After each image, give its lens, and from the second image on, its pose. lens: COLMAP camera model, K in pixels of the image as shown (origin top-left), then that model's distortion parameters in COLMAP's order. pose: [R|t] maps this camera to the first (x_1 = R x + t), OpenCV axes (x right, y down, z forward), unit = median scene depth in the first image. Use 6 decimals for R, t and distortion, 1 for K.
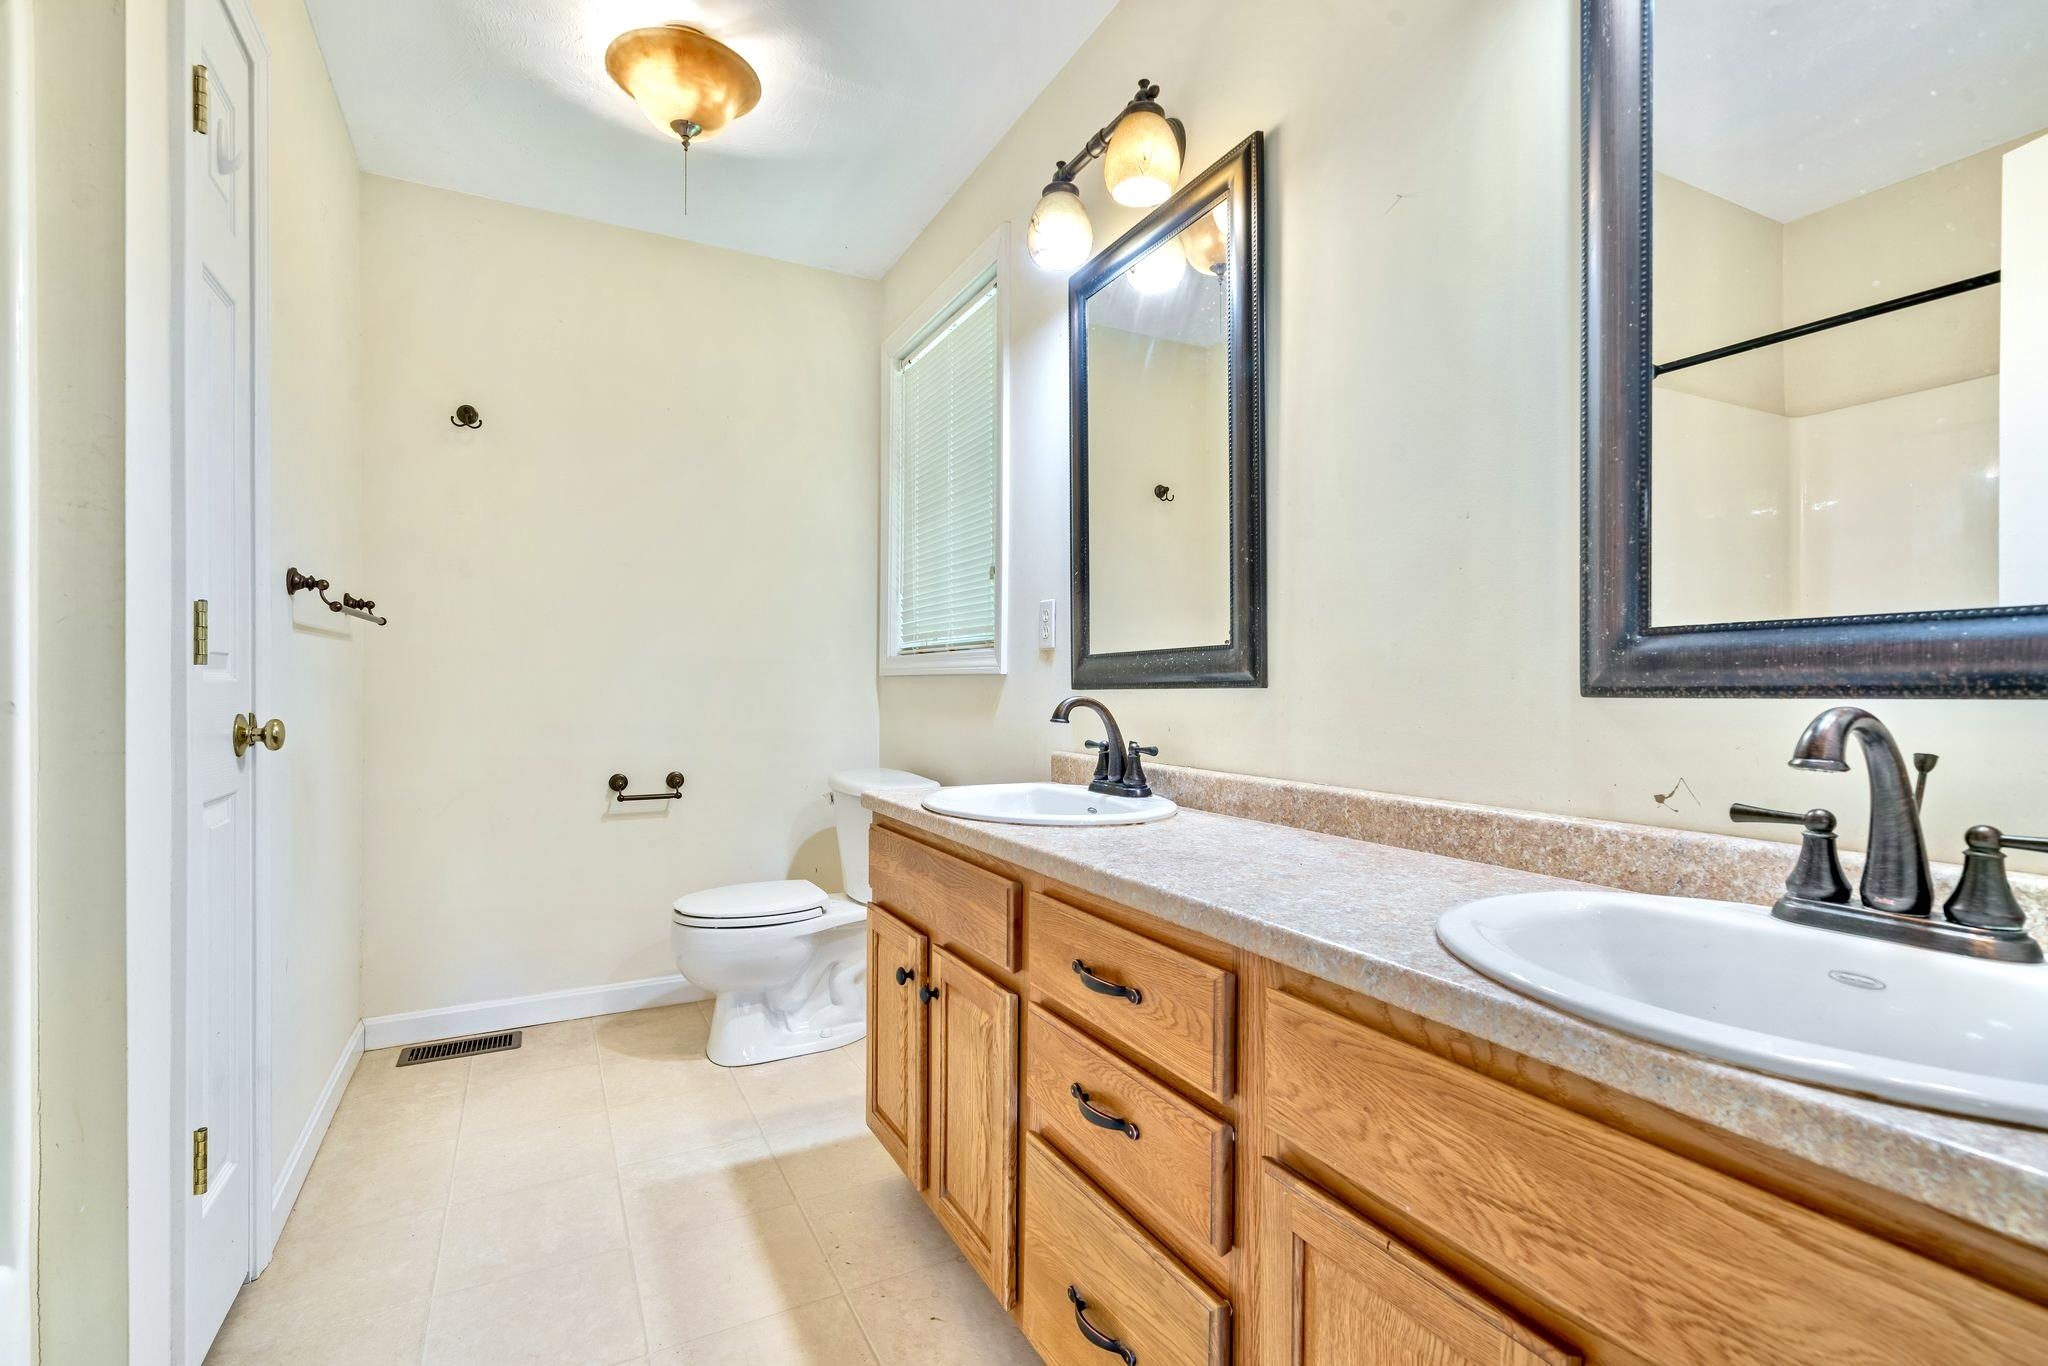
lens RADIAL K [[923.7, 0, 1022.7], [0, 923.7, 699.9], [0, 0, 1]] dist [0.001321, 0.000291]
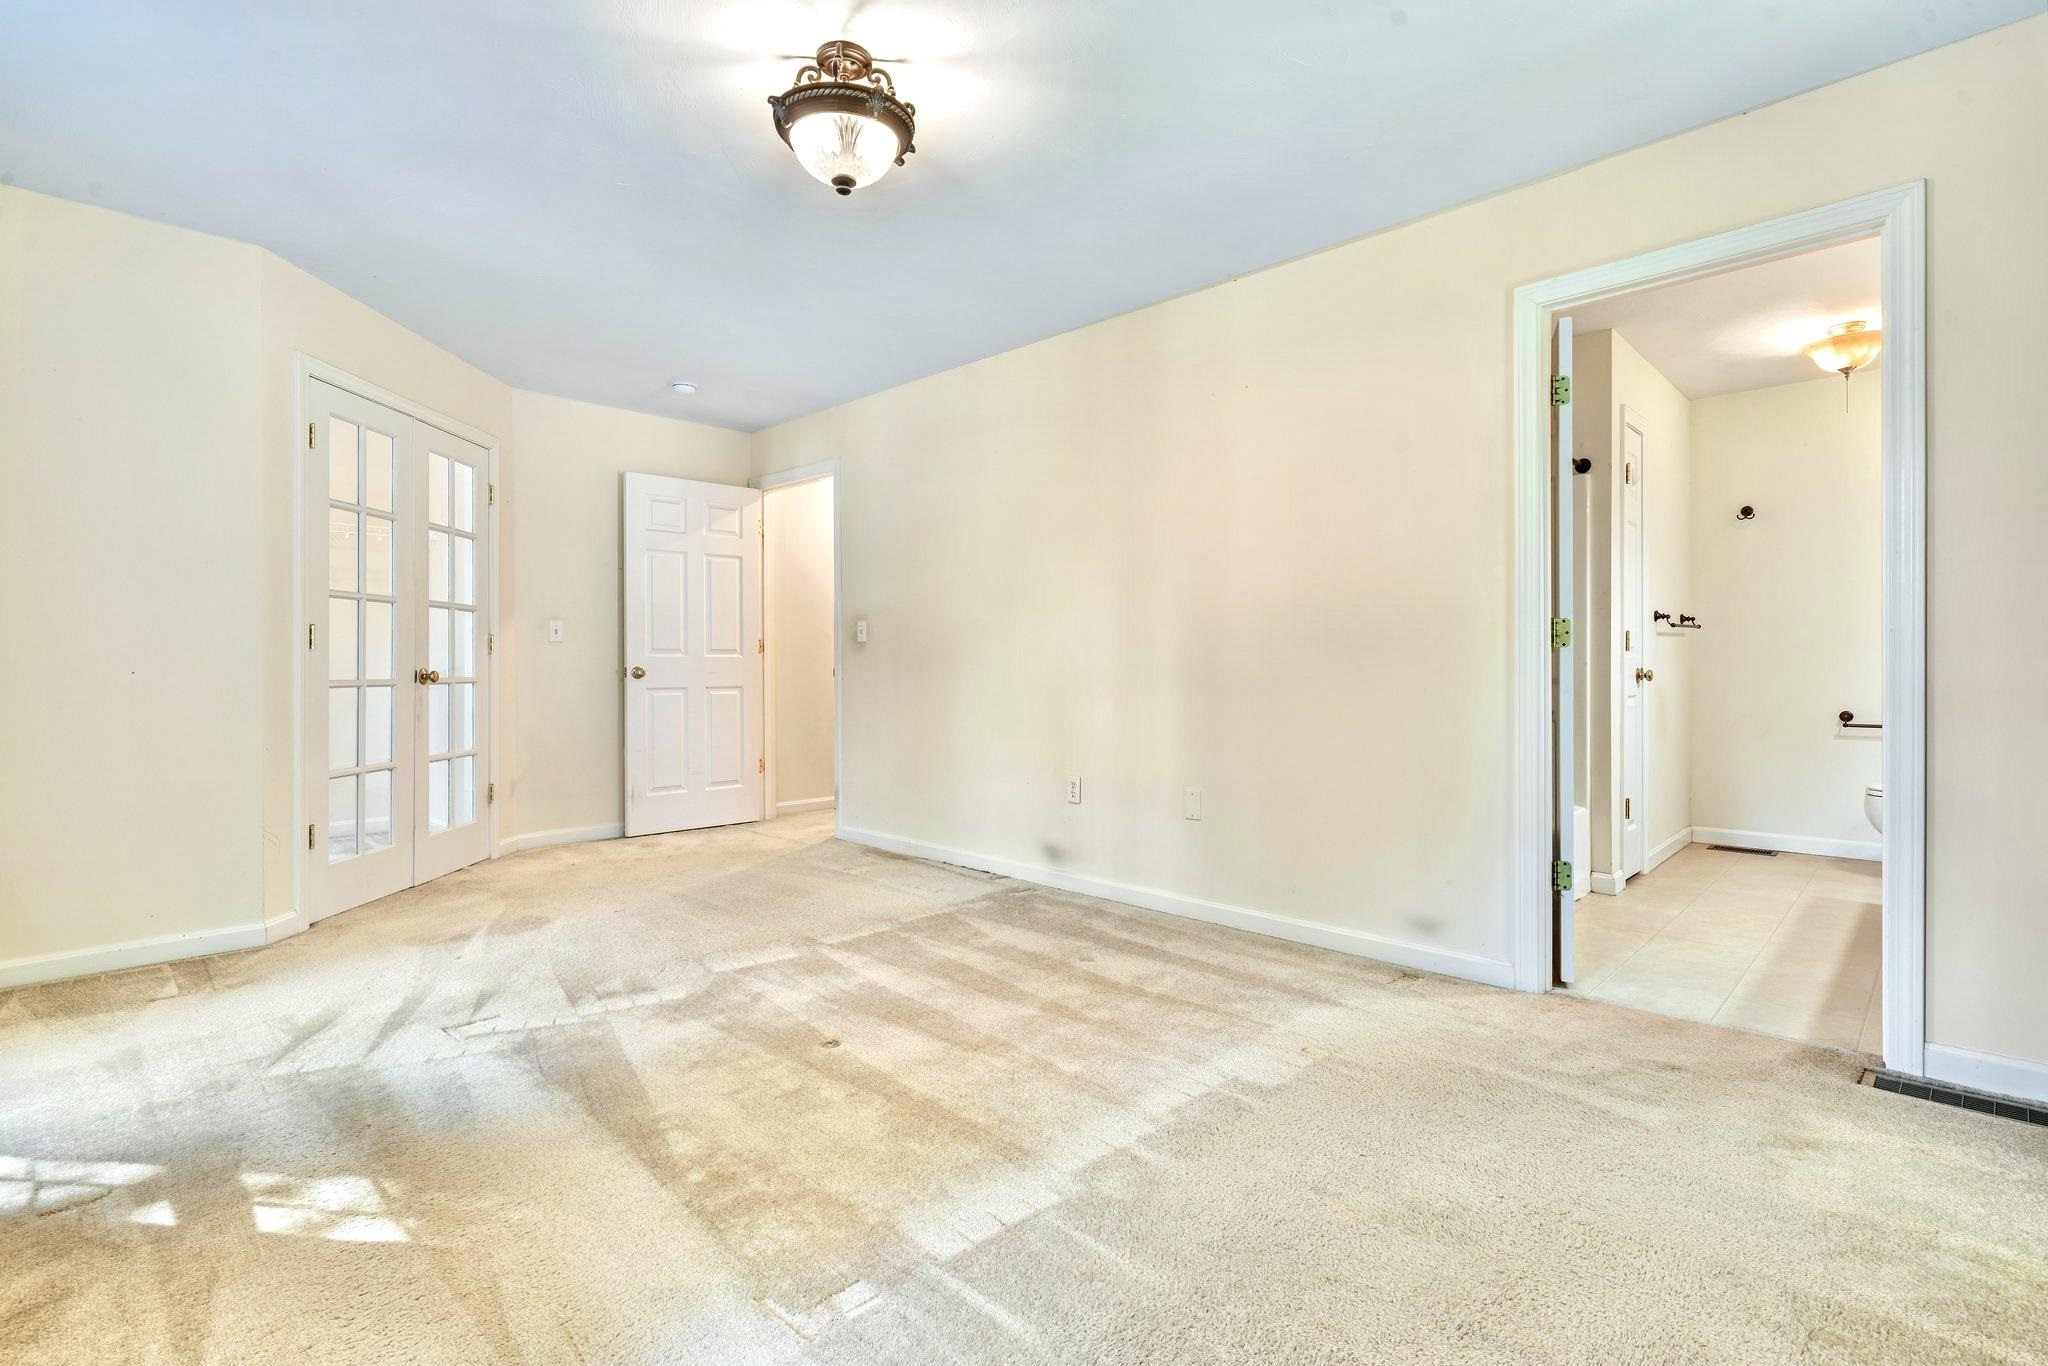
lens RADIAL K [[970.0, 0, 1019.3], [0, 970.0, 684.9], [0, 0, 1]] dist [0.001144, 0.000103]
pose [[0.309194, 0.001869, -0.950997, 1.110103], [-0.001872, 0.999997, 0.001356, 0.052147], [0.950997, 0.001361, 0.309197, -1.370599]]
